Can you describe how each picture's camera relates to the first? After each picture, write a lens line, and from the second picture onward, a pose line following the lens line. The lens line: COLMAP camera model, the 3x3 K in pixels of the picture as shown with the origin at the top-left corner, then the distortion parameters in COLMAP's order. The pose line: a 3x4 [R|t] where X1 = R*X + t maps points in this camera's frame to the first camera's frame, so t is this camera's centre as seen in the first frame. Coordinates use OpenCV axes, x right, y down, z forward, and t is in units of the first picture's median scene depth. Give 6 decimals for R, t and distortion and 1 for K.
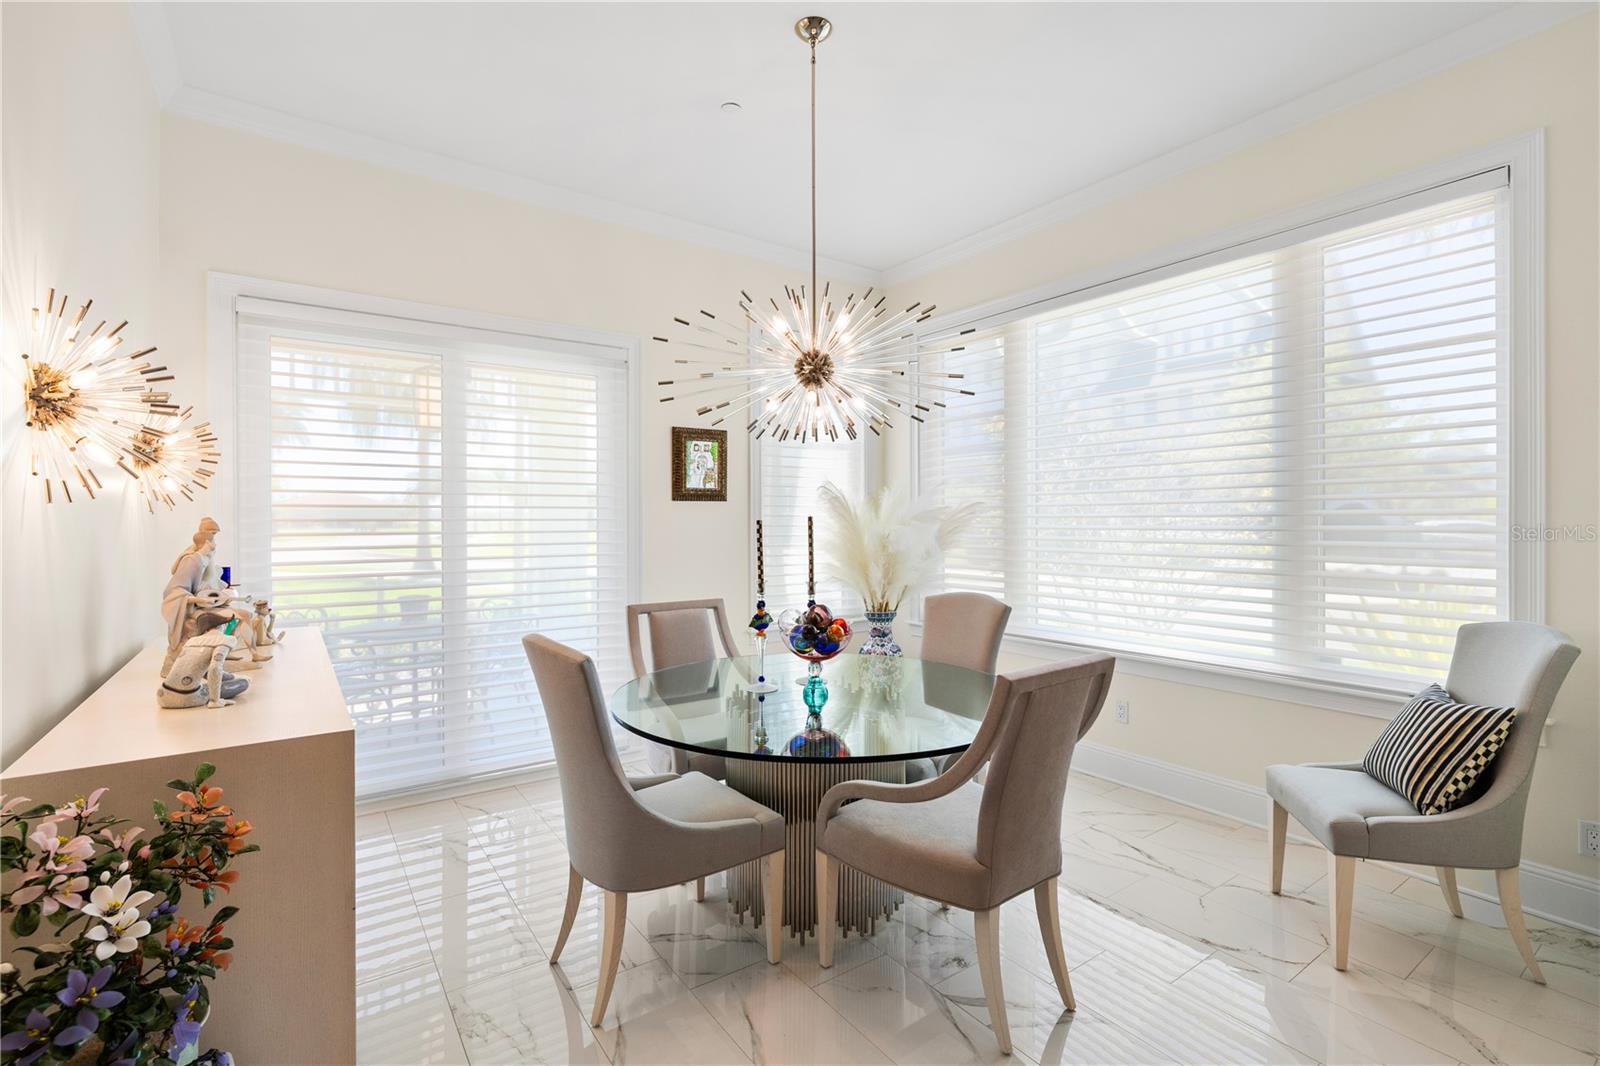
lens RADIAL K [[723.1, 0, 800.0], [0, 723.1, 533.0], [0, 0, 1]] dist [-0.001538, -0.000013]
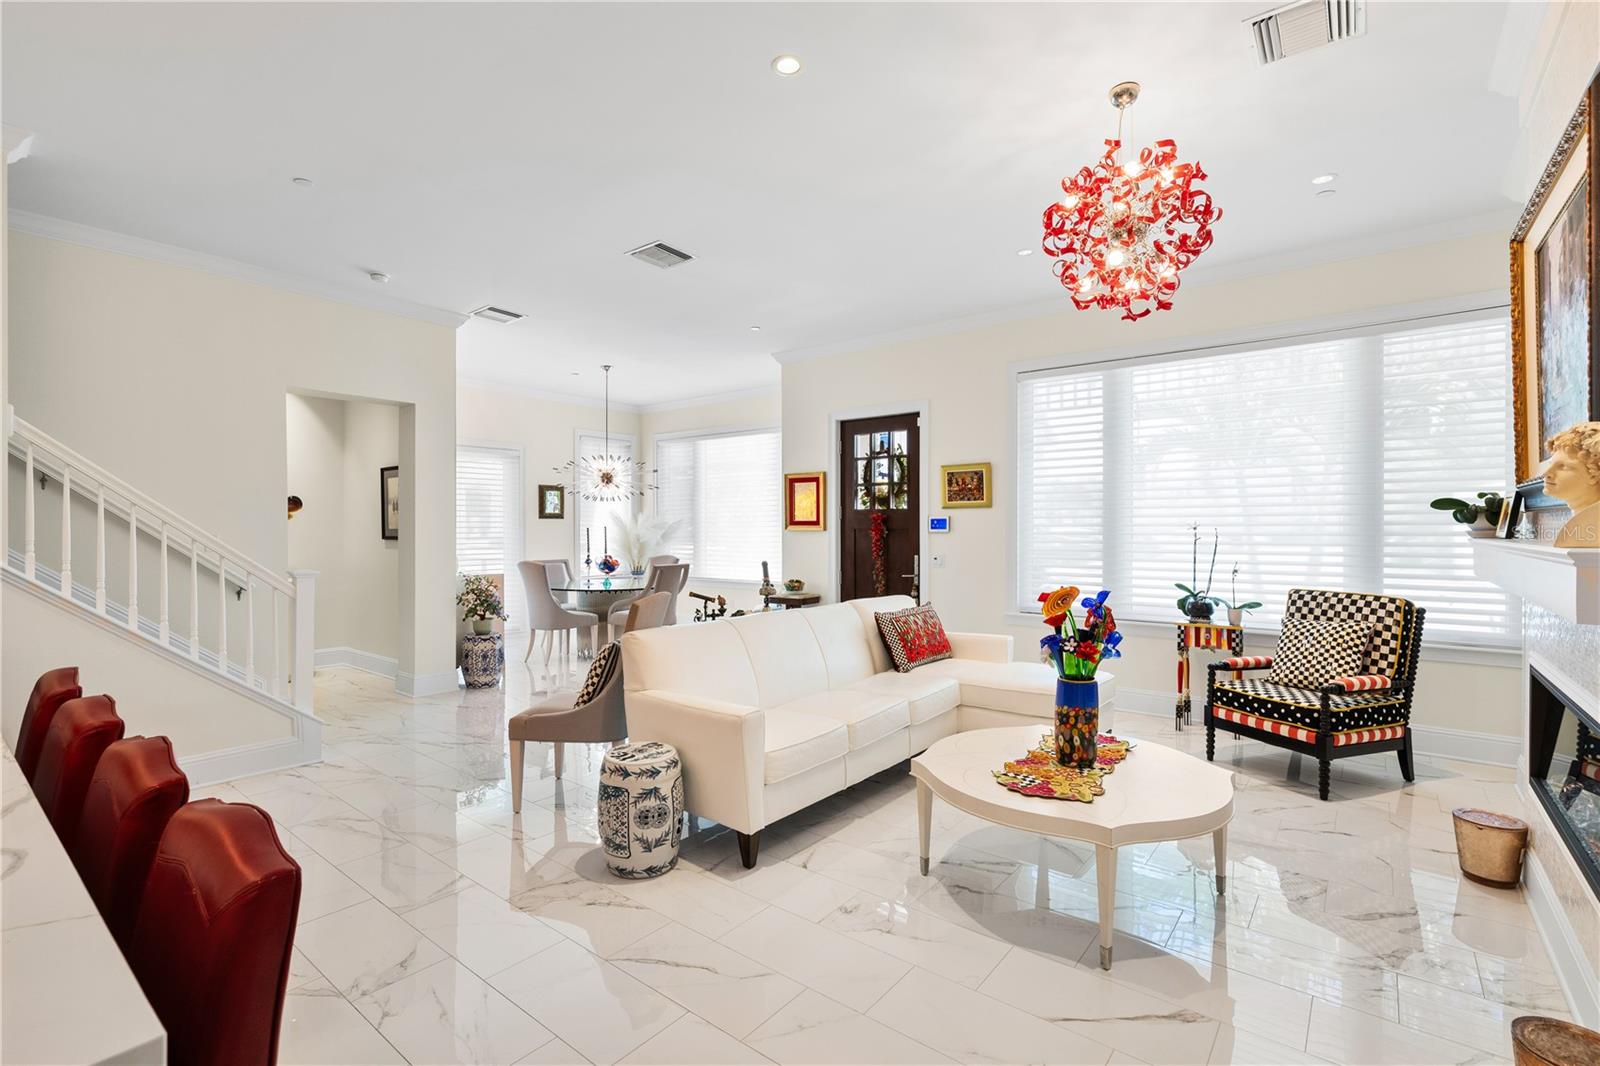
lens RADIAL K [[723.1, 0, 800.0], [0, 723.1, 533.0], [0, 0, 1]] dist [-0.001538, -0.000013]
pose [[0.959130, 0.004326, 0.282932, -0.037500], [-0.001491, 0.999947, -0.010234, 0.019919], [-0.282961, 0.009394, 0.959085, -1.312409]]
